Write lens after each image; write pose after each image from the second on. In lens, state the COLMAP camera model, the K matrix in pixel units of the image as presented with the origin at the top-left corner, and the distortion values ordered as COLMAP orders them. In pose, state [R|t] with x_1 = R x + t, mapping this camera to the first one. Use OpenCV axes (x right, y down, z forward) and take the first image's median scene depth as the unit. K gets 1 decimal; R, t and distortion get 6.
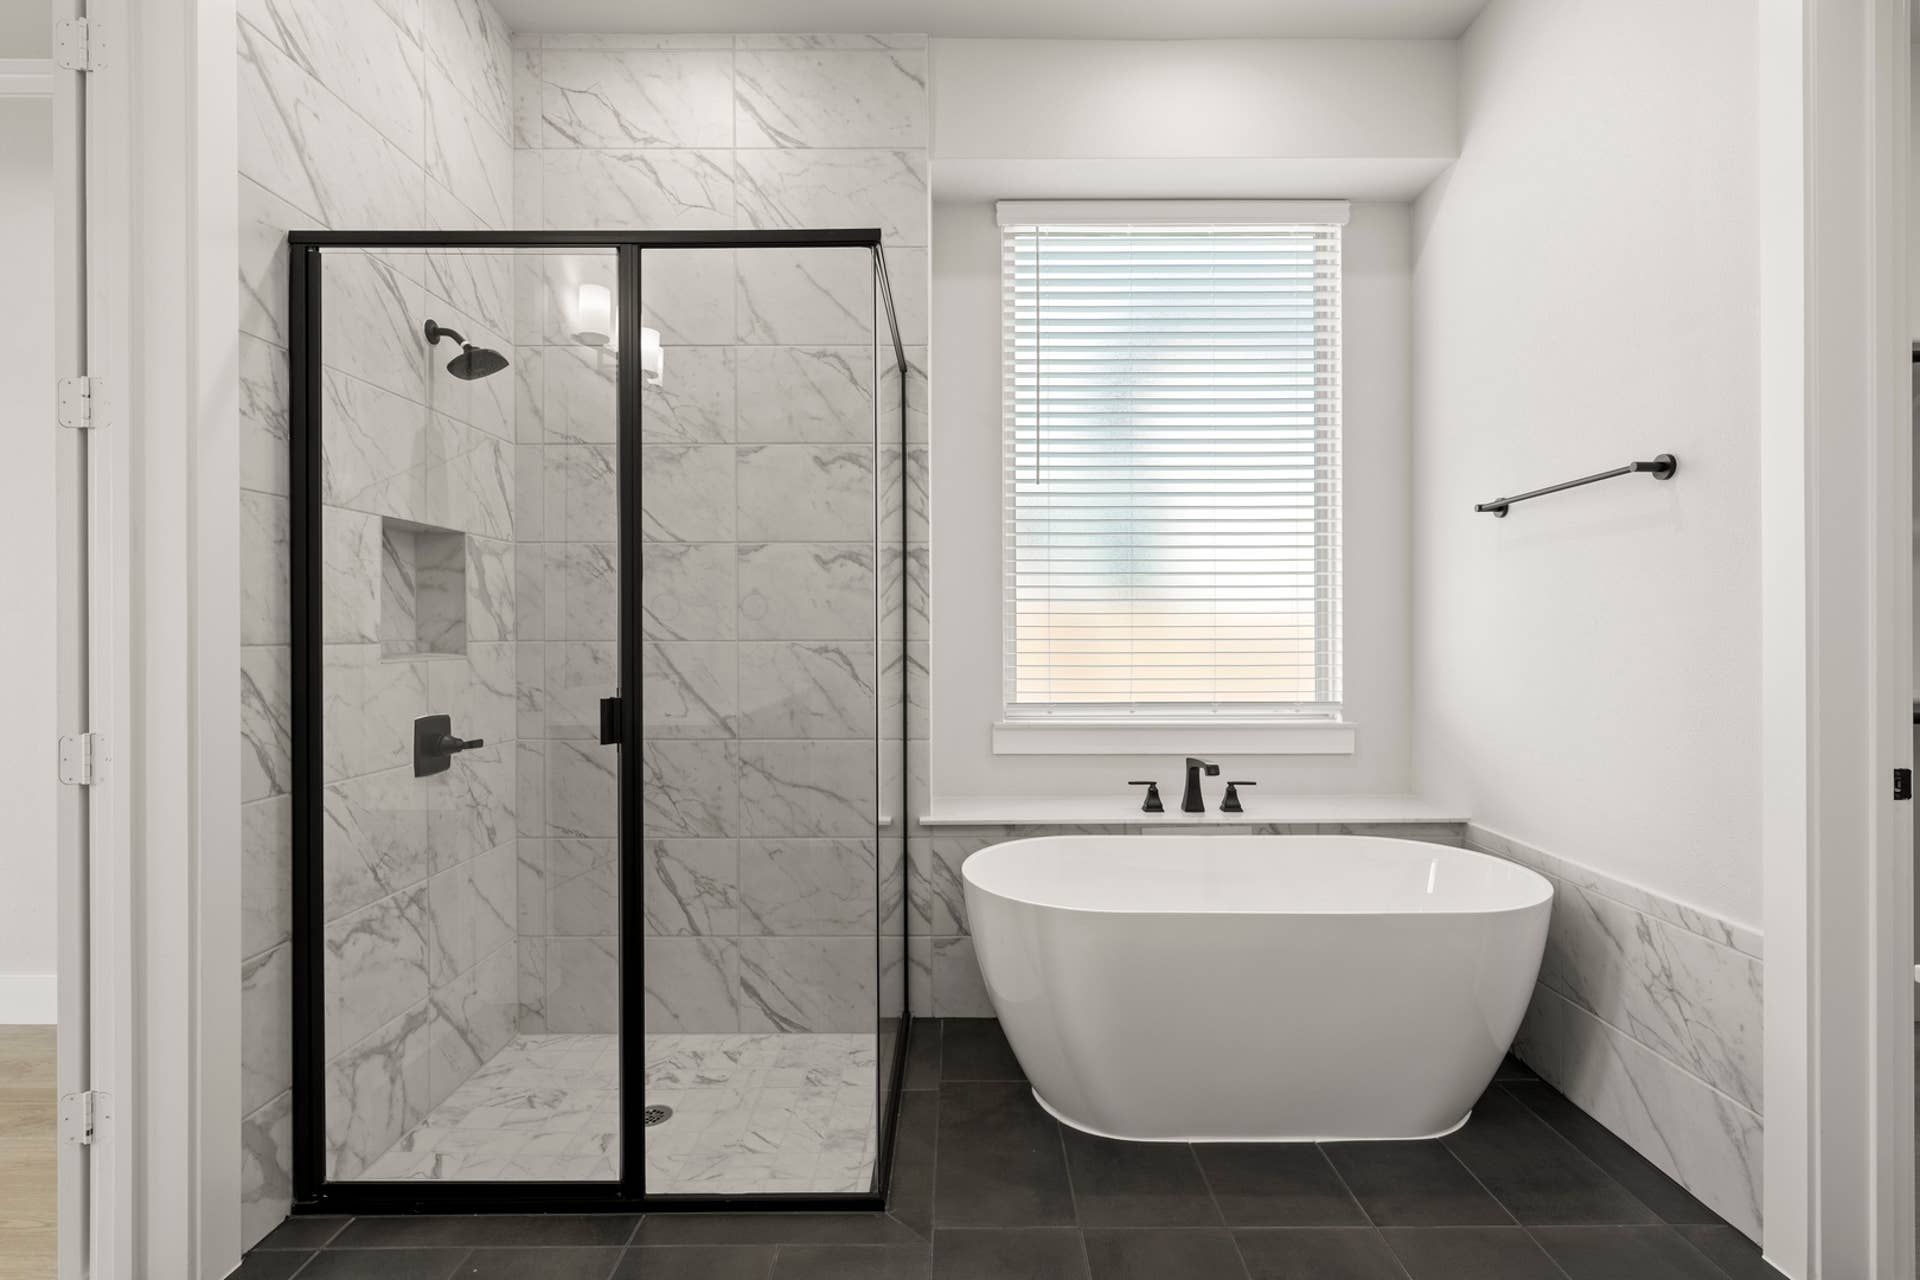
lens RADIAL K [[904.7, 0, 970.2], [0, 904.7, 624.6], [0, 0, 1]] dist [-0.003252, -0.000463]
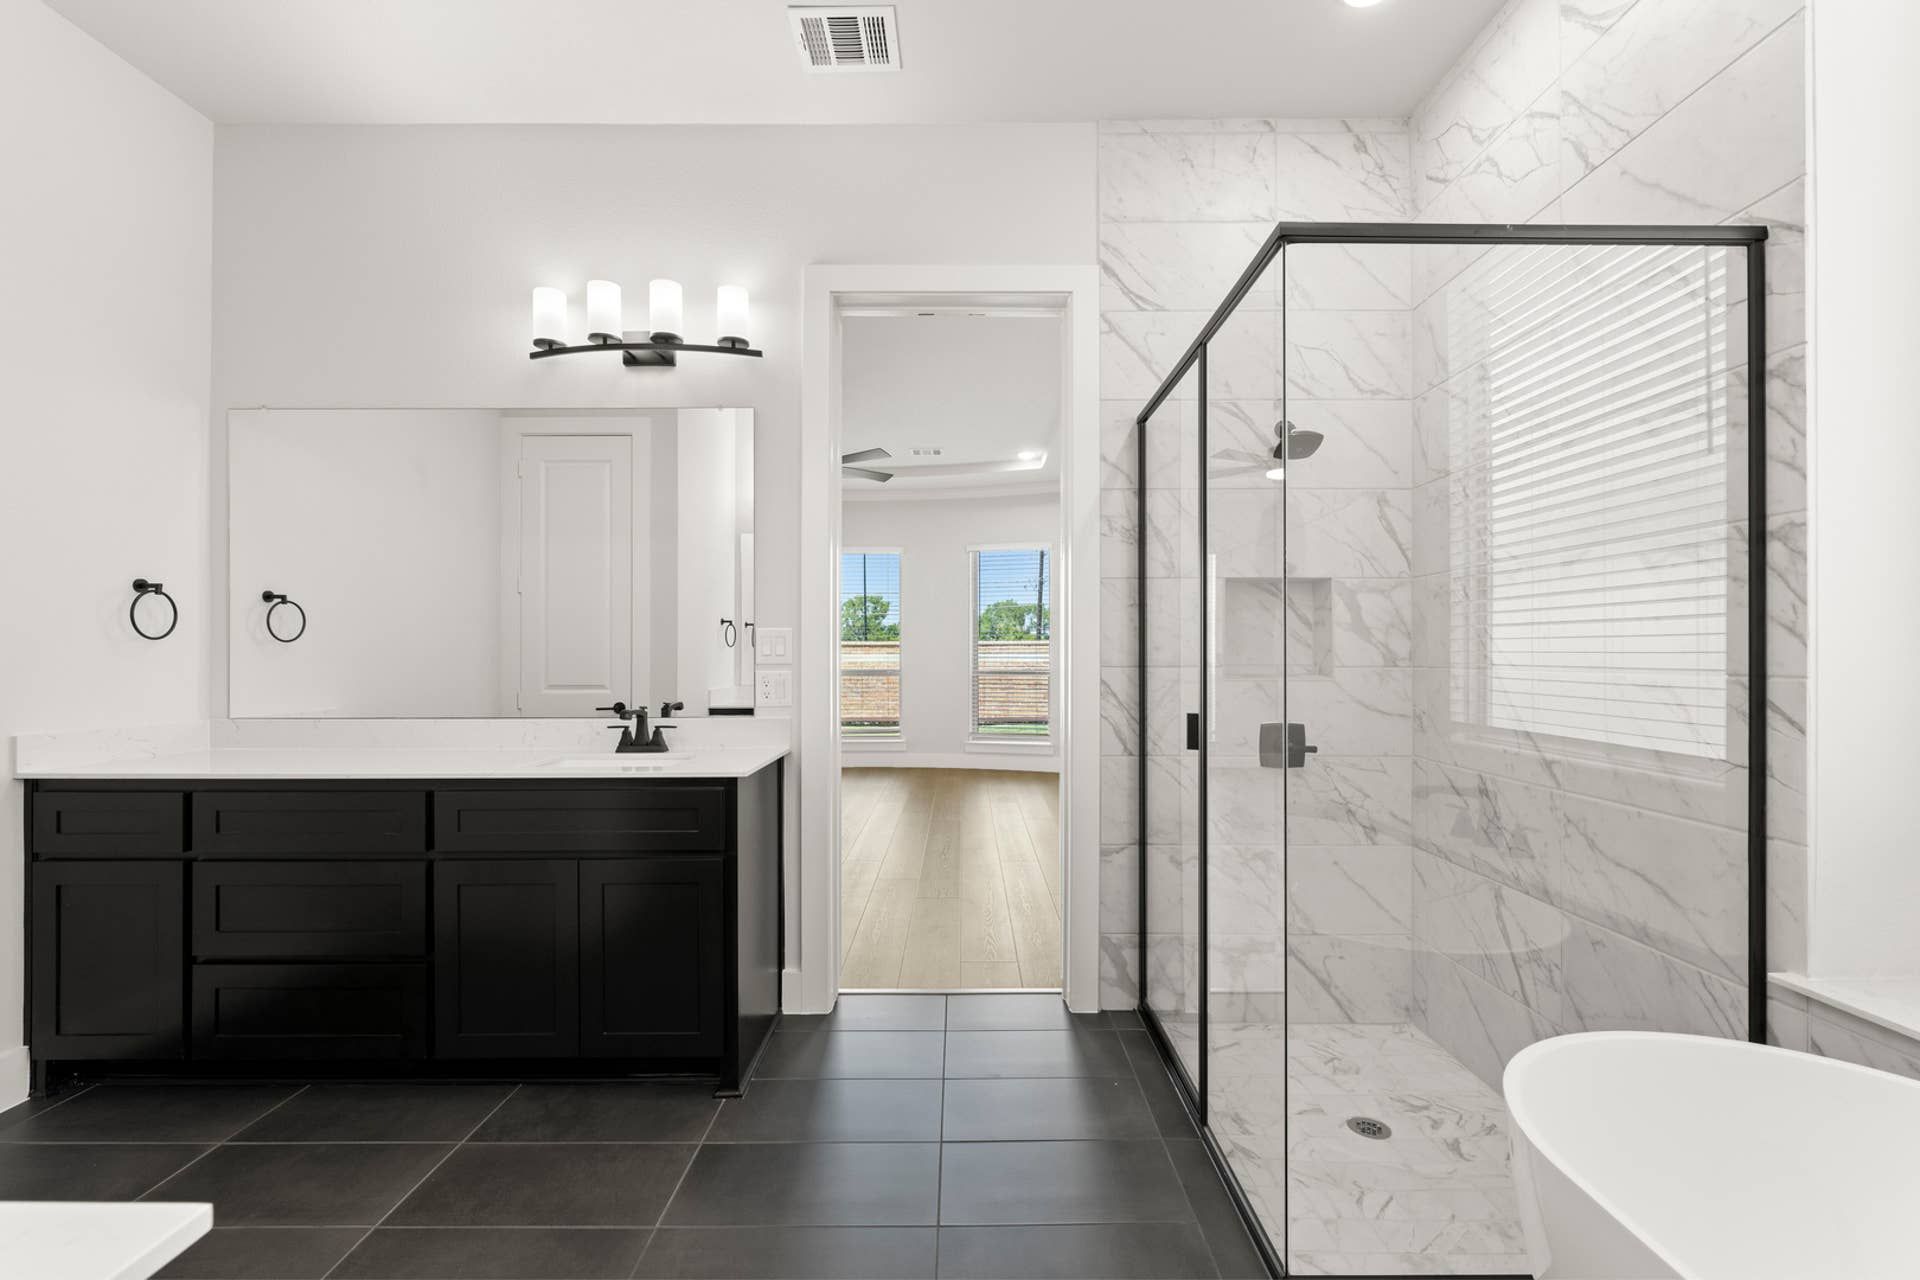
lens RADIAL K [[762.1, 0, 922.4], [0, 762.1, 649.9], [0, 0, 1]] dist [0.002096, 0.000086]
pose [[-0.007064, -0.005849, -0.999958, 0.466572], [0.008302, 0.999948, -0.005908, -0.002449], [0.999941, -0.008344, -0.007015, 0.440452]]
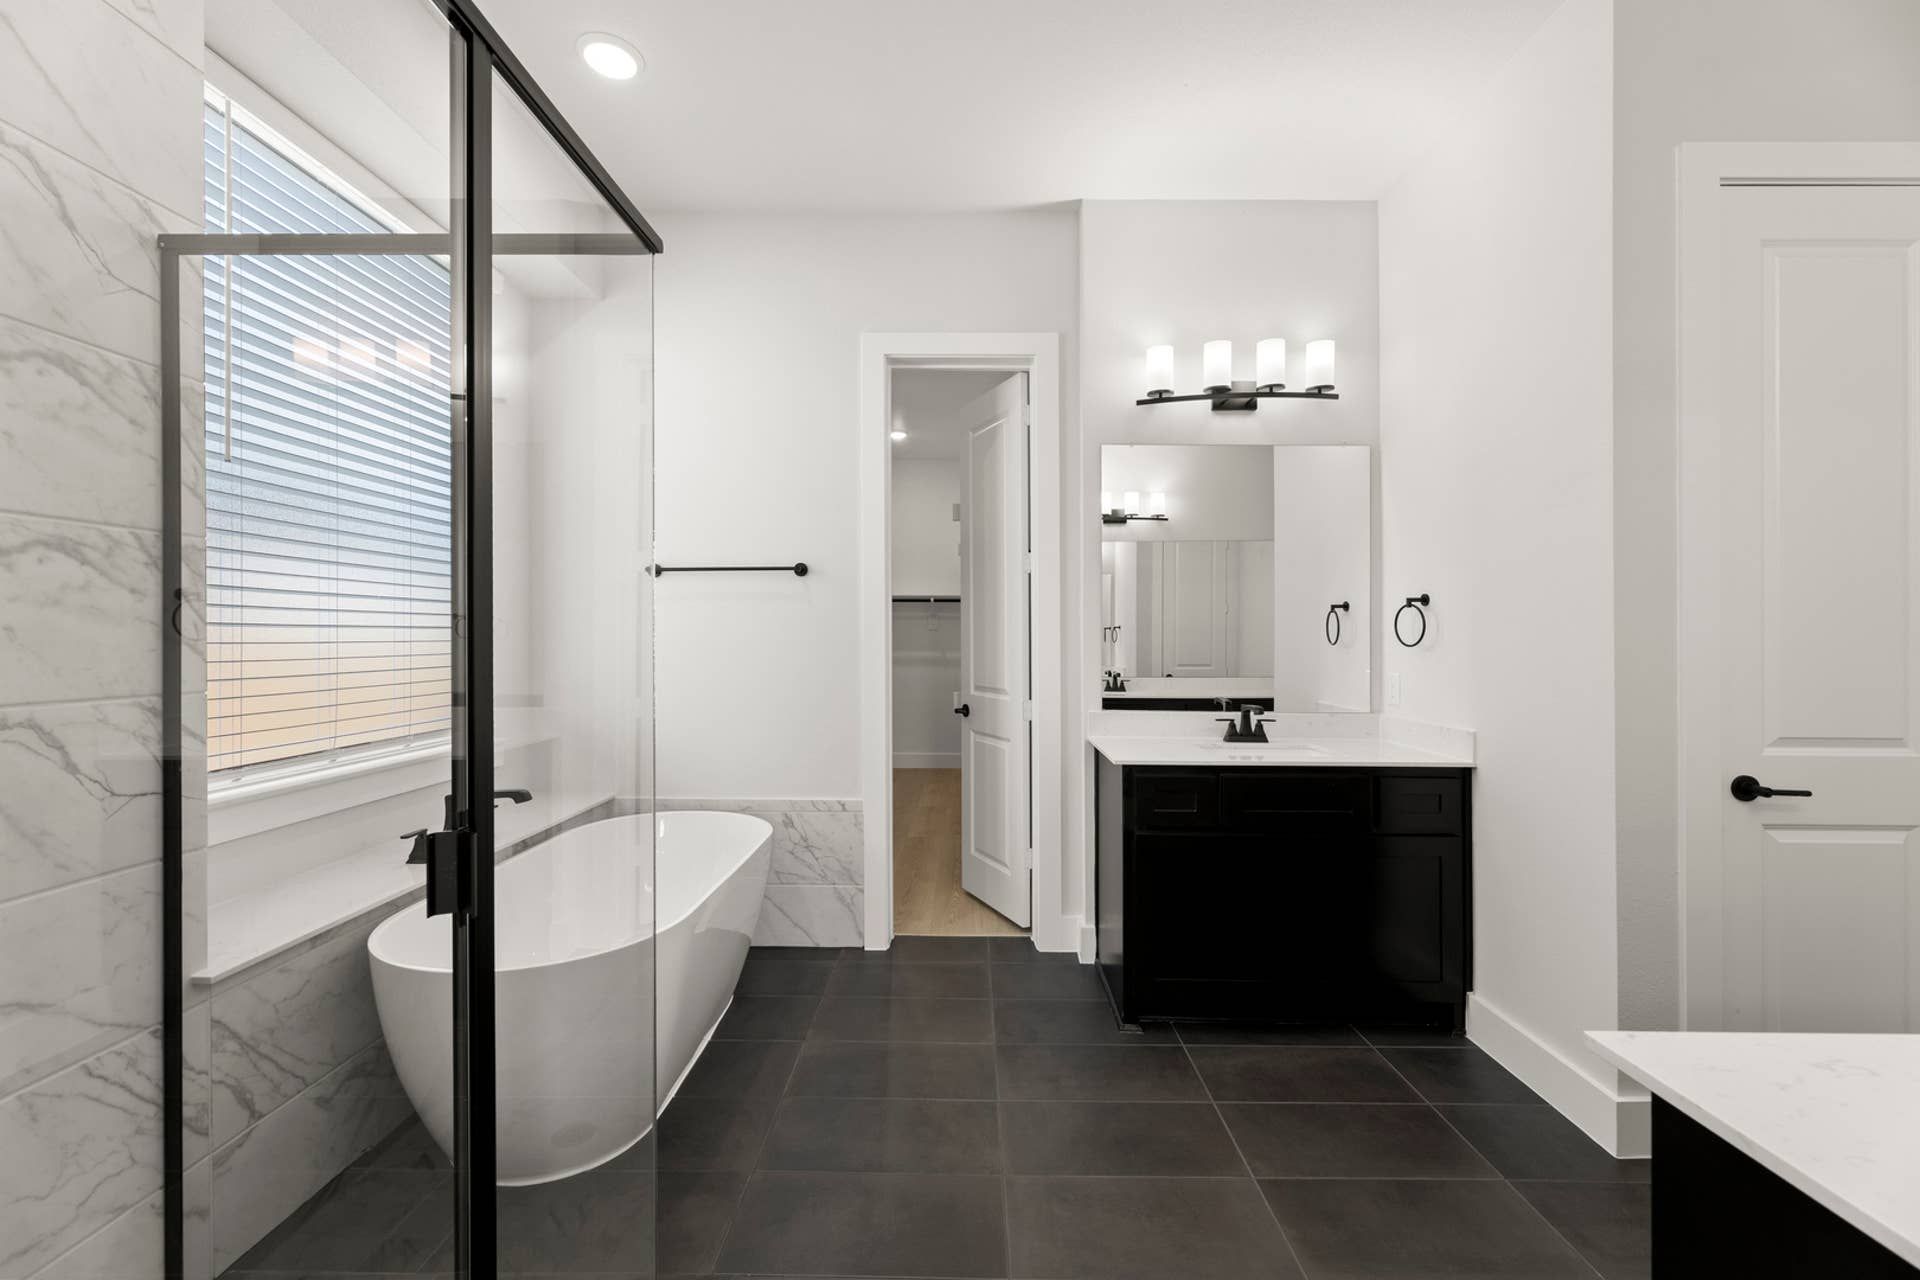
lens RADIAL K [[762.1, 0, 958.8], [0, 762.1, 616.0], [0, 0, 1]] dist [0.002096, 0.000086]
pose [[0.010434, 0.029320, 0.999516, -0.603570], [-0.013503, 0.999483, -0.029178, -0.028211], [-0.999854, -0.013192, 0.010824, 0.481061]]
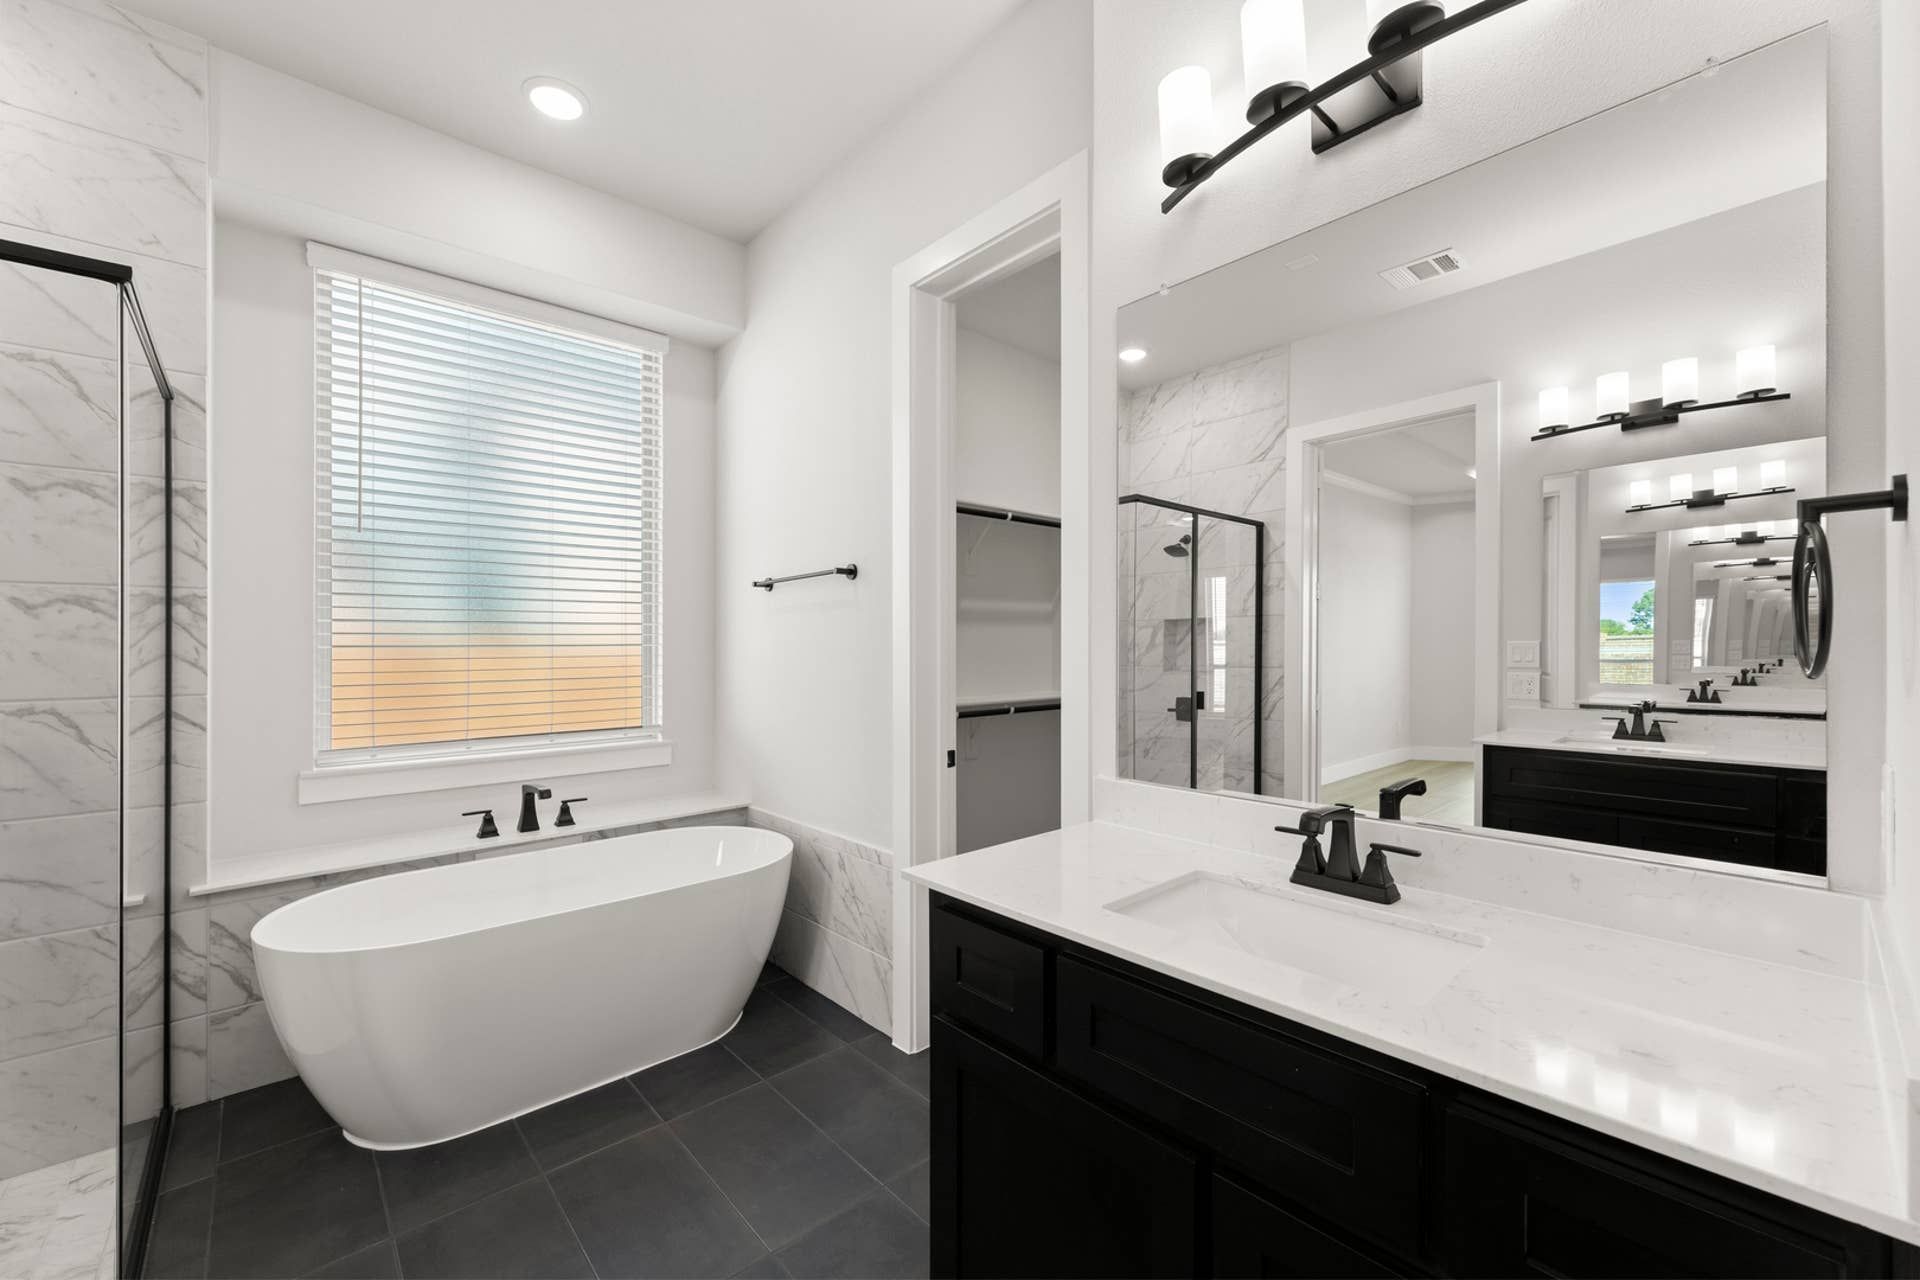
lens RADIAL K [[762.1, 0, 969.7], [0, 762.1, 635.8], [0, 0, 1]] dist [0.002096, 0.000086]
pose [[0.742450, 0.004559, 0.669886, 0.011395], [0.001059, 0.999968, -0.007979, -0.036667], [-0.669901, 0.006634, 0.742421, -0.109979]]
